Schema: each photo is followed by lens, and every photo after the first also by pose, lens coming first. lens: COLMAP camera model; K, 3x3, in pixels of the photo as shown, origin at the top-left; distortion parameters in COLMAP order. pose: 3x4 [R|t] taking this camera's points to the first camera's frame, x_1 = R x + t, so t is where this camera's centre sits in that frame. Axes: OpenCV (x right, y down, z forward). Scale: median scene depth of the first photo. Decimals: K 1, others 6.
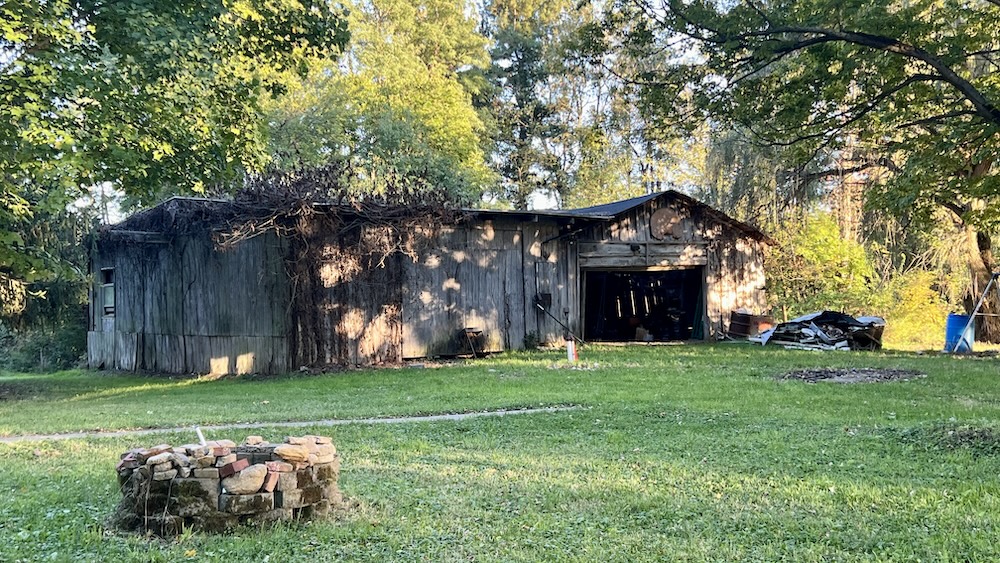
lens RADIAL K [[1176.9, 0, 500.0], [0, 1176.9, 281.8], [0, 0, 1]] dist [0.002664, 0.000000]
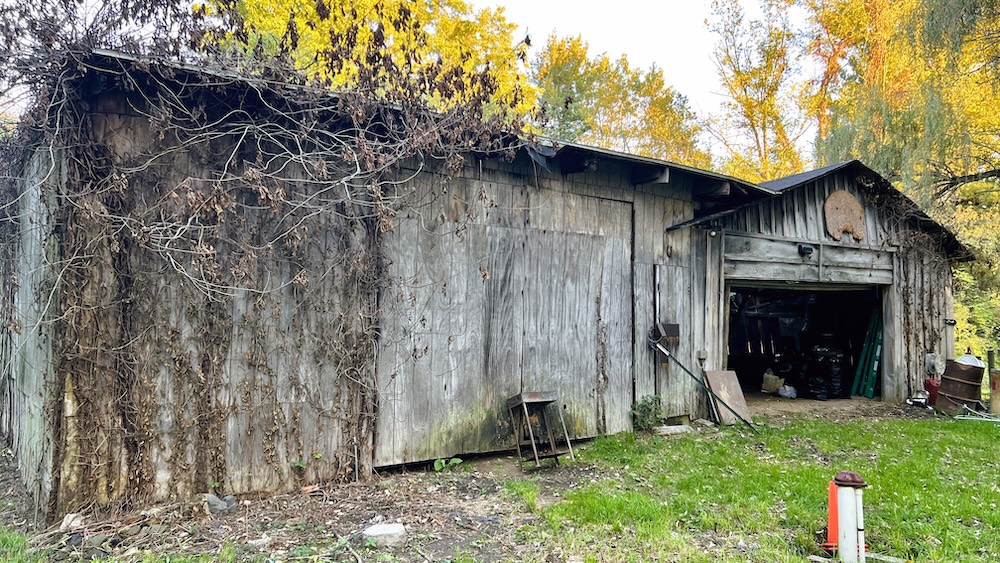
lens RADIAL K [[771.2, 0, 499.9], [0, 771.2, 279.0], [0, 0, 1]] dist [0.012800, 0.002500]
pose [[0.998608, 0.035486, -0.039025, -0.025771], [-0.036475, 0.999024, -0.024929, 0.001056], [0.038102, 0.026318, 0.998927, 0.653009]]
